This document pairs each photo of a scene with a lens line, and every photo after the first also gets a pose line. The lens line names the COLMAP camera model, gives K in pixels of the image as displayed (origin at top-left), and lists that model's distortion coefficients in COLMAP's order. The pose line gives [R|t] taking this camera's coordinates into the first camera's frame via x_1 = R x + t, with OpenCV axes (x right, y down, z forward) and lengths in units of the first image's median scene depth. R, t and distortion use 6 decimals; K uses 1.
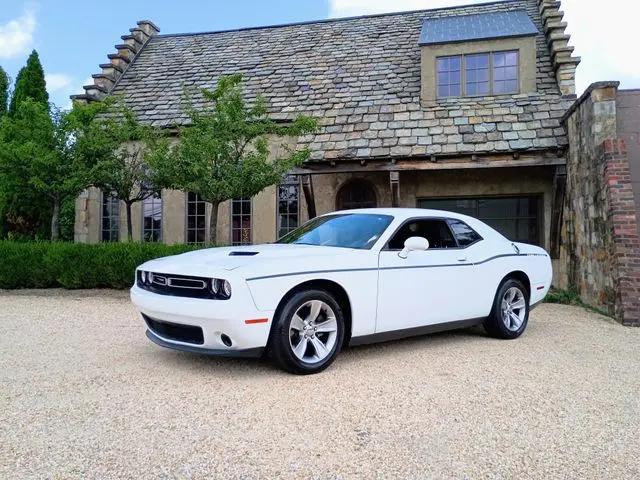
lens RADIAL K [[556.3, 0, 321.0], [0, 556.3, 240.3], [0, 0, 1]] dist [0.056668, -0.079965]
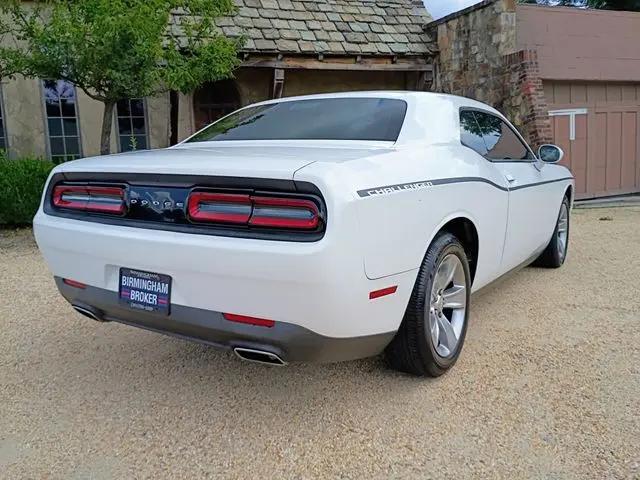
lens RADIAL K [[556.3, 0, 314.0], [0, 556.3, 239.7], [0, 0, 1]] dist [0.056668, -0.079965]
pose [[0.821672, -0.117352, 0.557748, -0.362191], [0.022253, 0.984433, 0.174345, -0.010104], [-0.569525, -0.130843, 0.811493, 0.217242]]
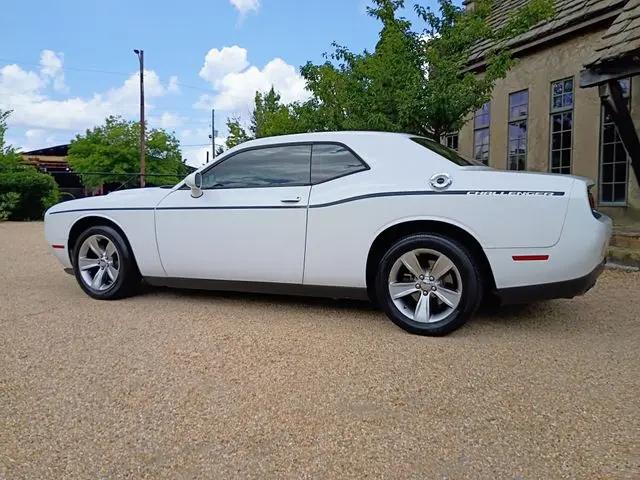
lens RADIAL K [[556.3, 0, 314.5], [0, 556.3, 238.4], [0, 0, 1]] dist [0.056668, -0.079965]
pose [[0.549366, 0.050695, -0.834043, 0.387154], [0.019413, 0.997114, 0.073394, 0.015525], [0.835356, -0.056512, 0.546796, 0.338192]]
